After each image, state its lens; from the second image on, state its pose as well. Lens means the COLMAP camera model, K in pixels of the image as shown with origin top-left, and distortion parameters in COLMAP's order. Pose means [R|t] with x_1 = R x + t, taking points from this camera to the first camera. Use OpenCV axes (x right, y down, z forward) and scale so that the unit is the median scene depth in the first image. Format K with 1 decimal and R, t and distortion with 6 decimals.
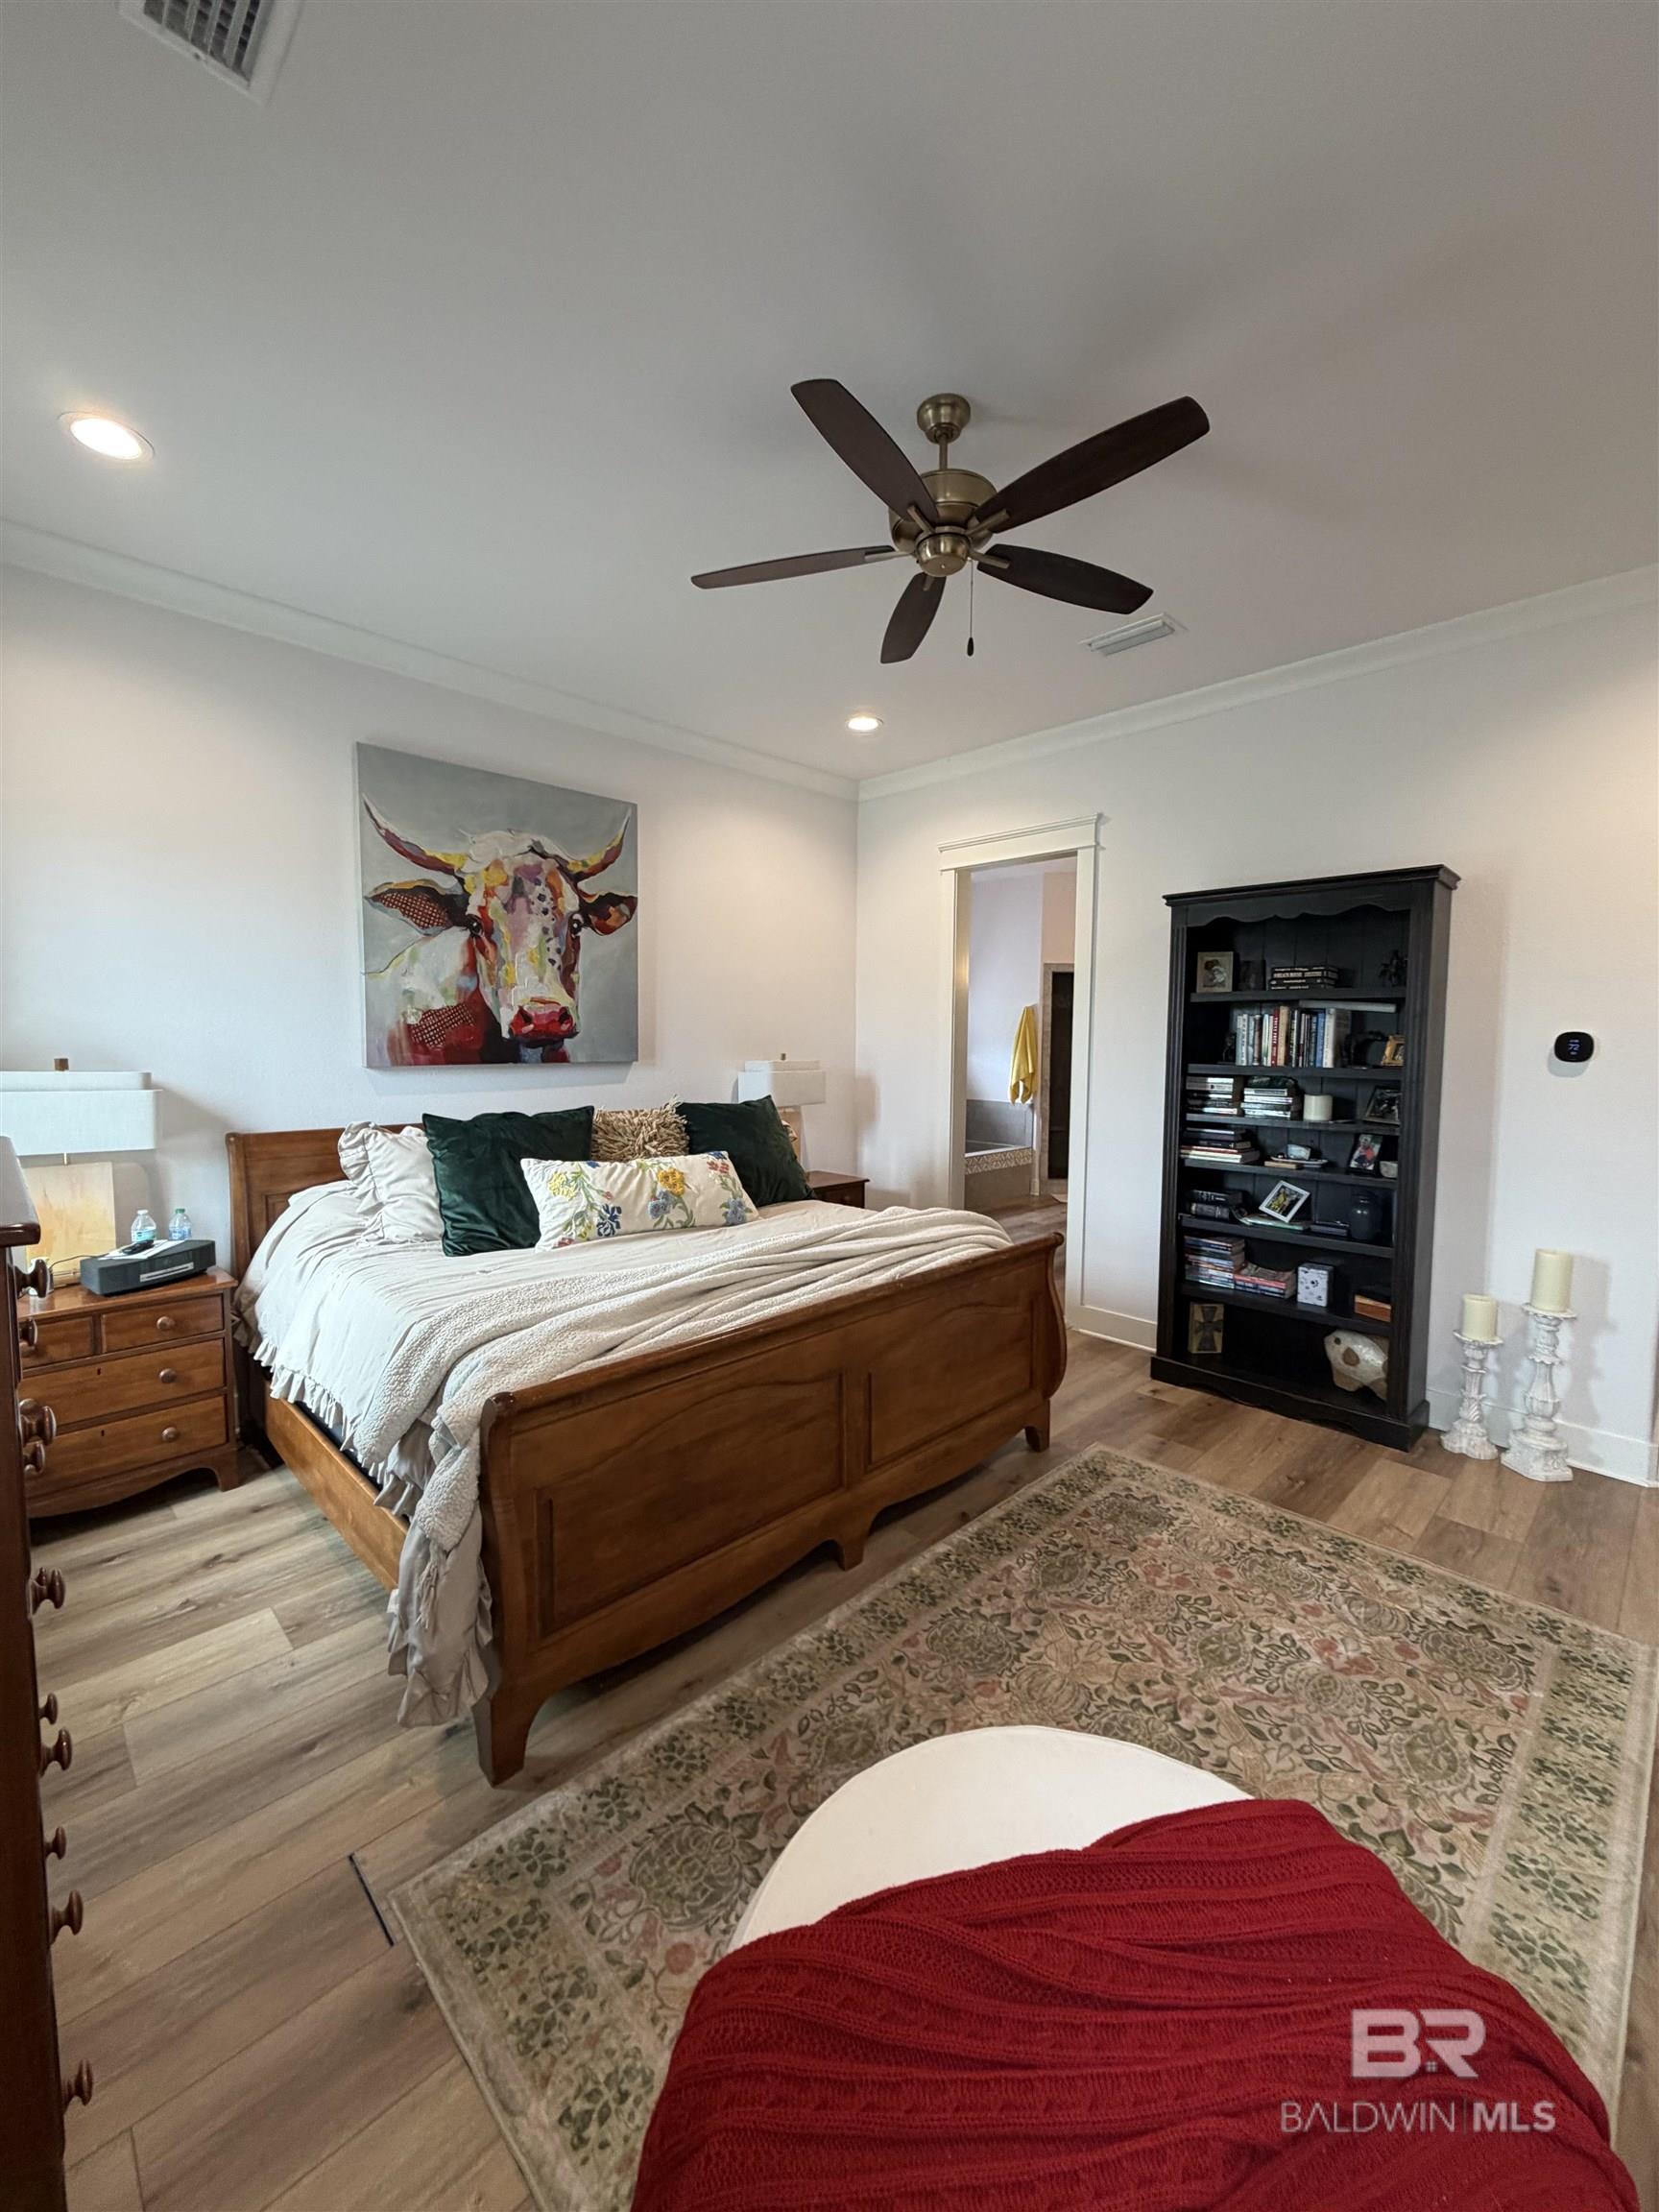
lens RADIAL K [[879.5, 0, 833.2], [0, 879.5, 1099.3], [0, 0, 1]] dist [-0.001117, 0.000507]
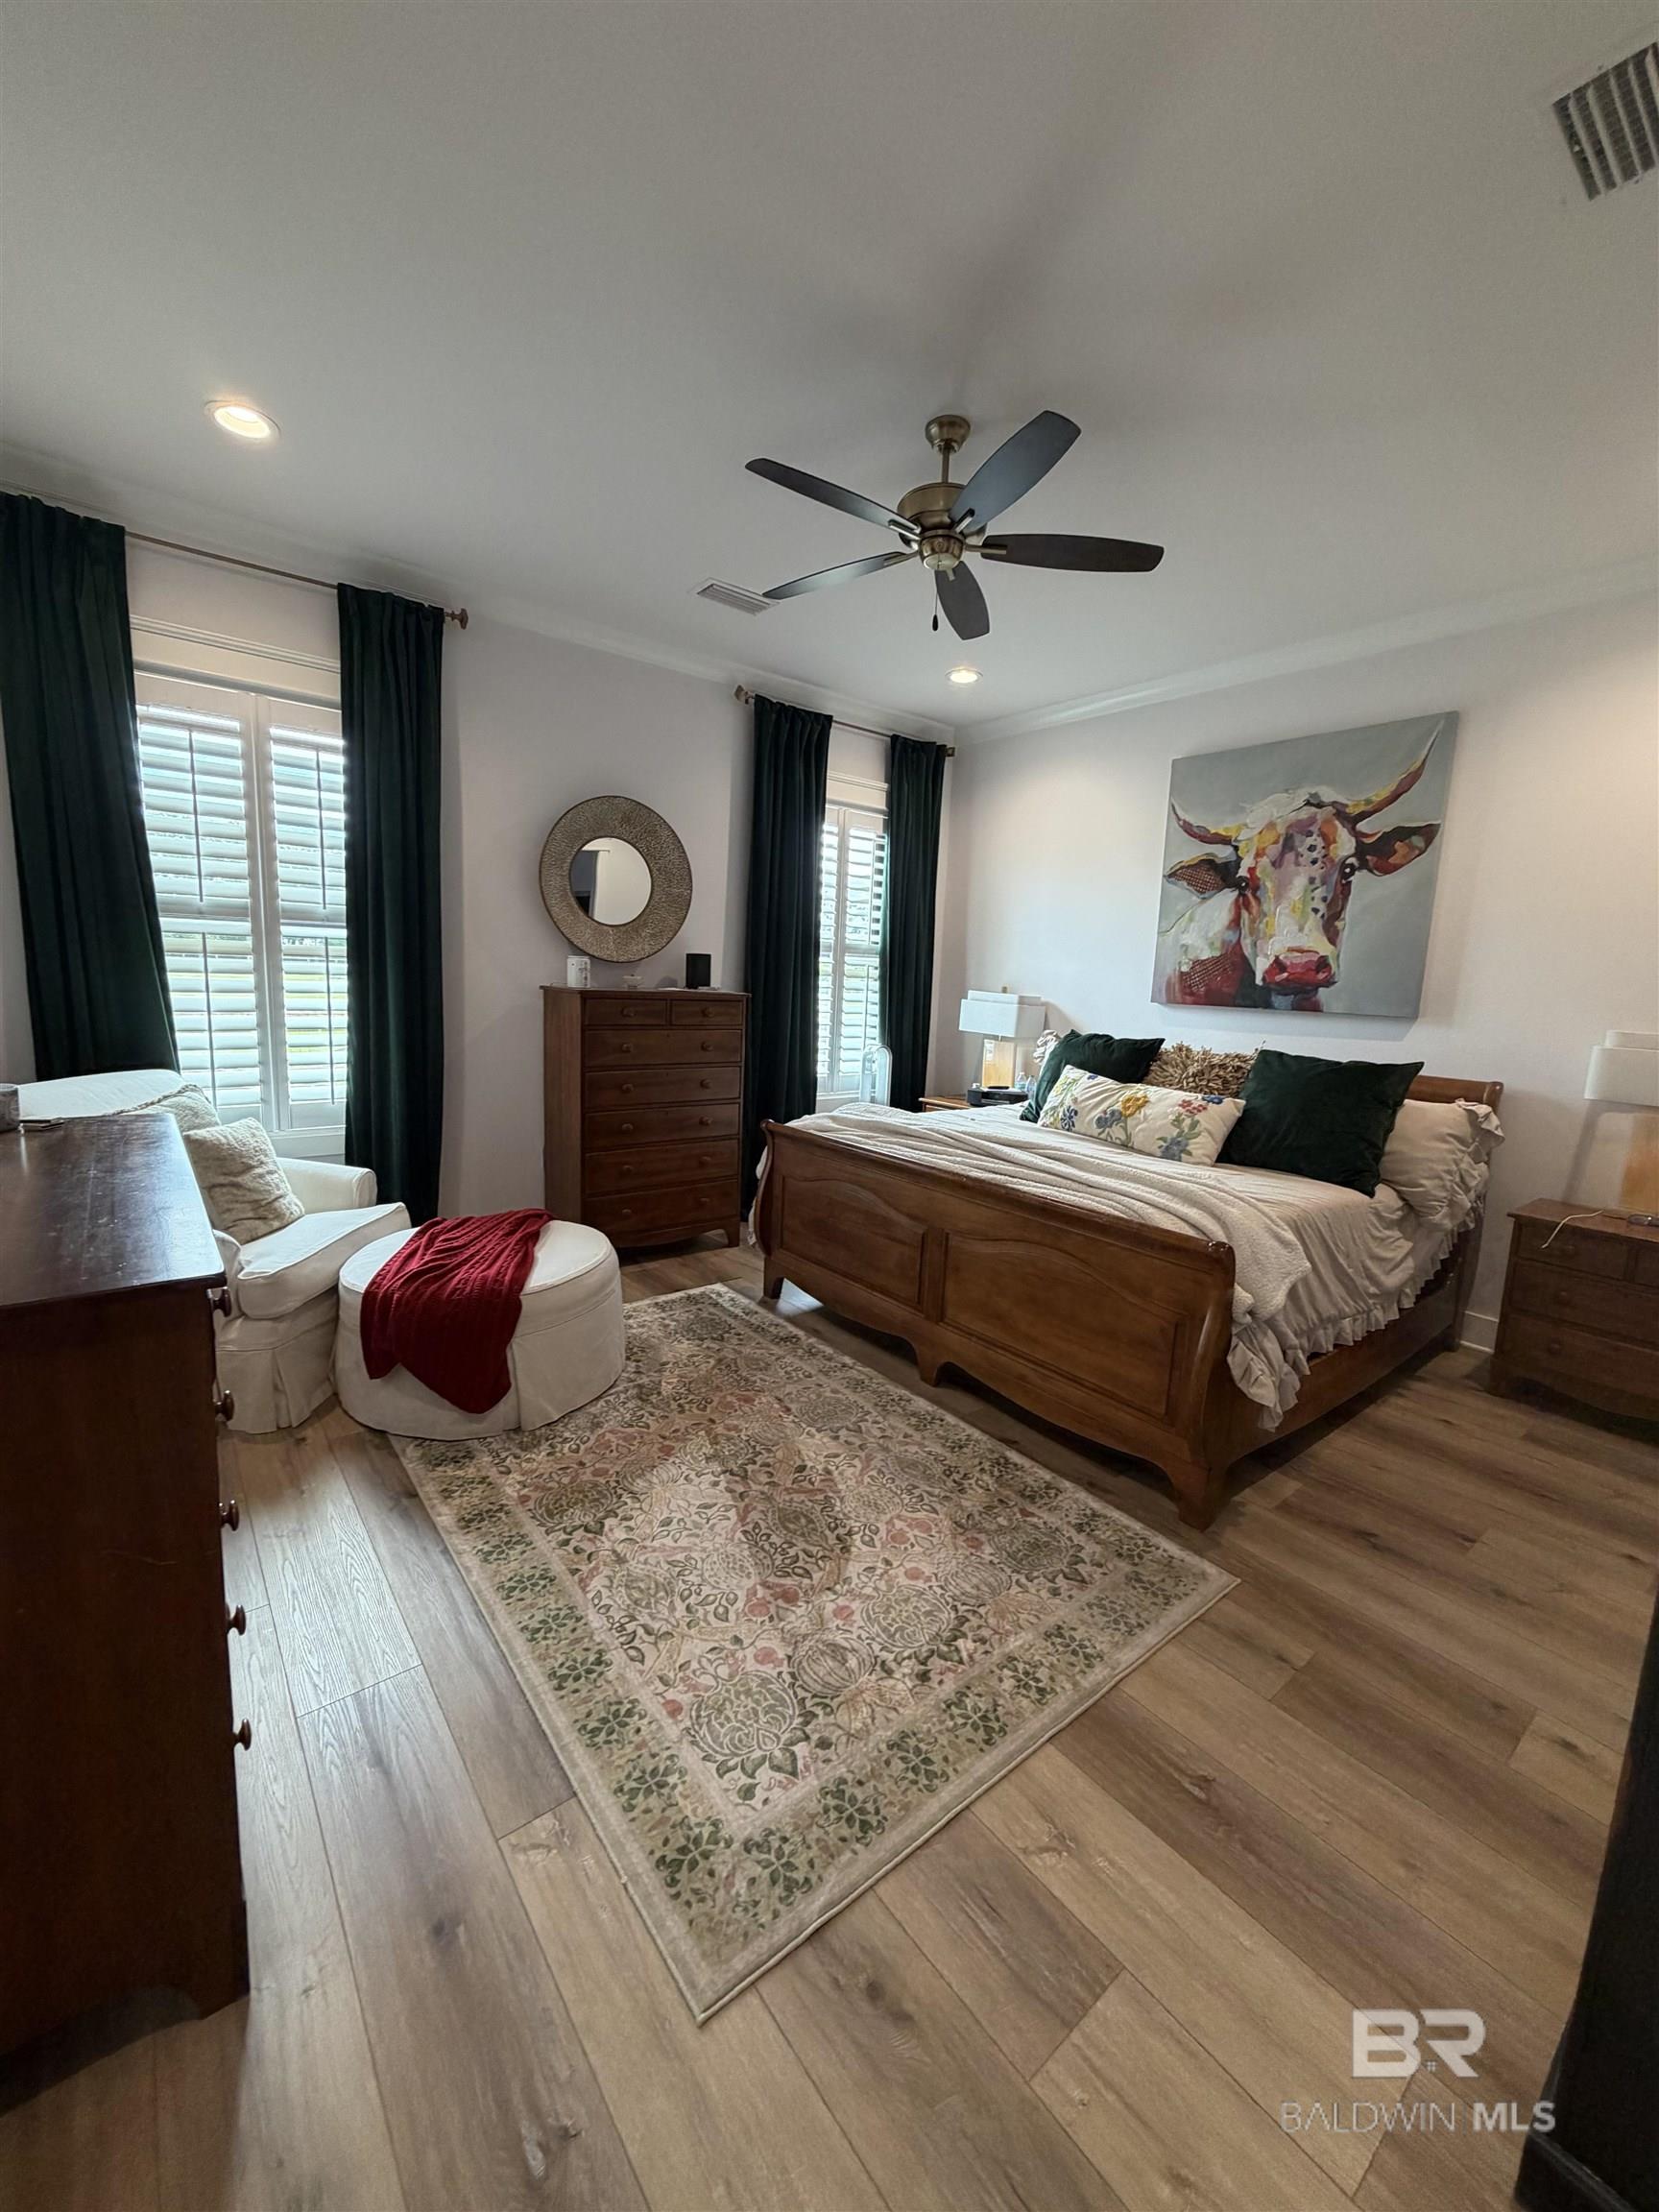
lens RADIAL K [[879.5, 0, 833.2], [0, 879.5, 1099.3], [0, 0, 1]] dist [-0.001117, 0.000507]
pose [[-0.109167, 0.129083, -0.985607, 0.821298], [-0.114076, 0.983355, 0.141423, -0.024761], [0.987456, 0.127872, -0.092624, 0.617552]]
